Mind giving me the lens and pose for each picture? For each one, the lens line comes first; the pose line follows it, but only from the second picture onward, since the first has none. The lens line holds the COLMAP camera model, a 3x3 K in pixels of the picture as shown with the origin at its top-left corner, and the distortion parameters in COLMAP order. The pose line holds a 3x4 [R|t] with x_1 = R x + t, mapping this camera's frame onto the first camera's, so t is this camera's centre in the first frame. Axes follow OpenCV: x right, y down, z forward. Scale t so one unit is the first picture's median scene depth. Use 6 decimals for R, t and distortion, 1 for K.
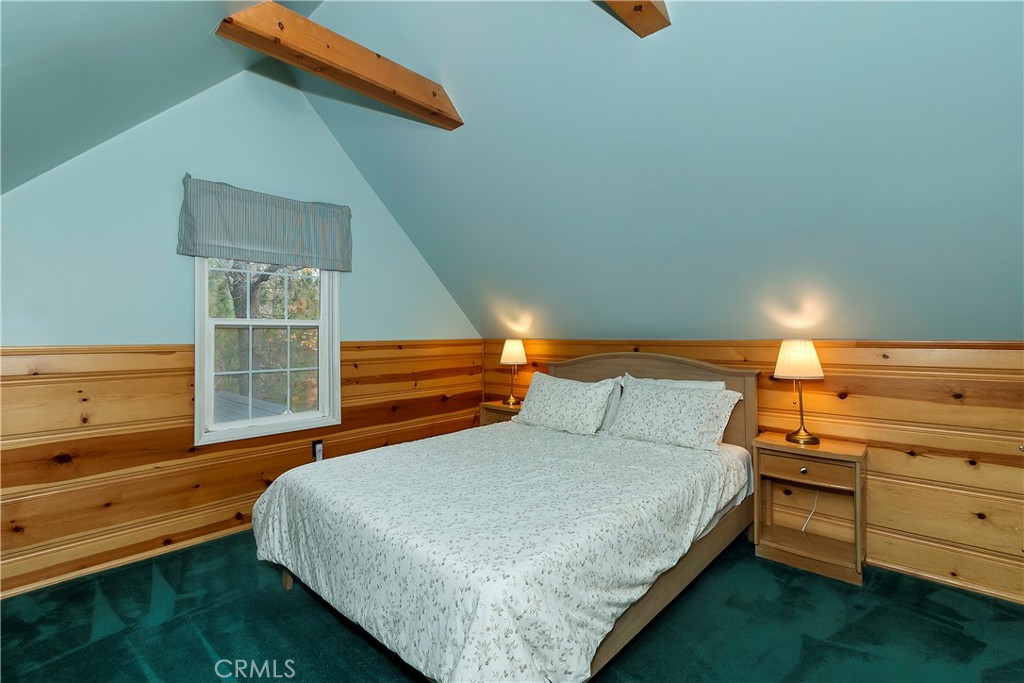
lens RADIAL K [[467.3, 0, 513.7], [0, 467.3, 332.8], [0, 0, 1]] dist [0.000970, 0.000183]
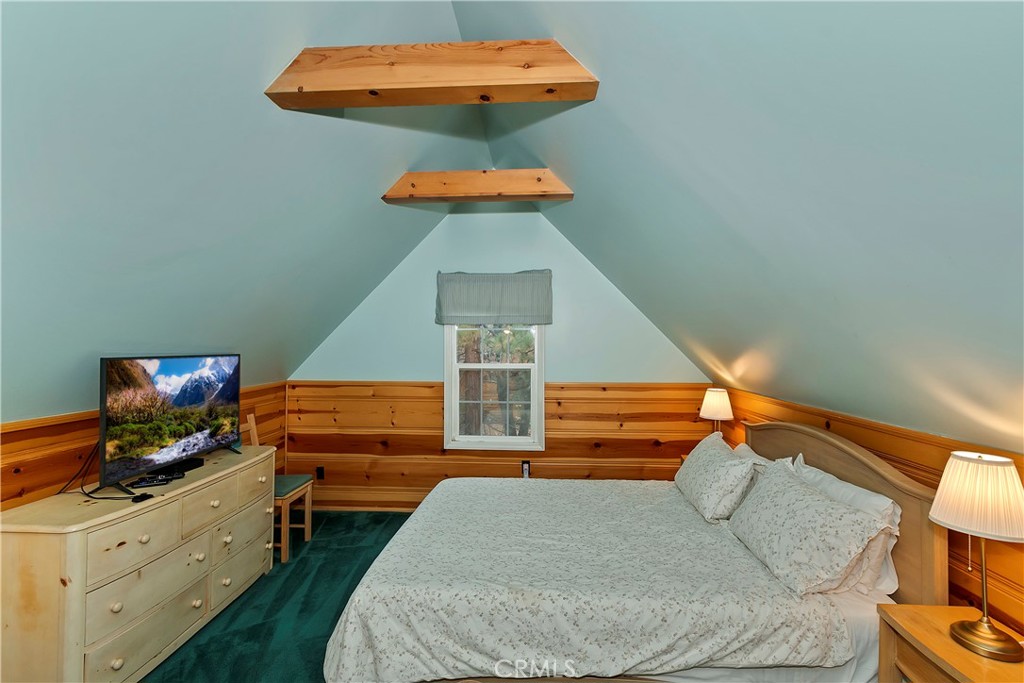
lens RADIAL K [[483.3, 0, 512.0], [0, 483.3, 341.5], [0, 0, 1]] dist [0.002594, 0.000252]
pose [[0.611247, 0.006500, -0.791414, 0.584804], [0.001035, 0.999959, 0.009012, -0.102194], [0.791440, -0.006328, 0.611215, 0.180143]]
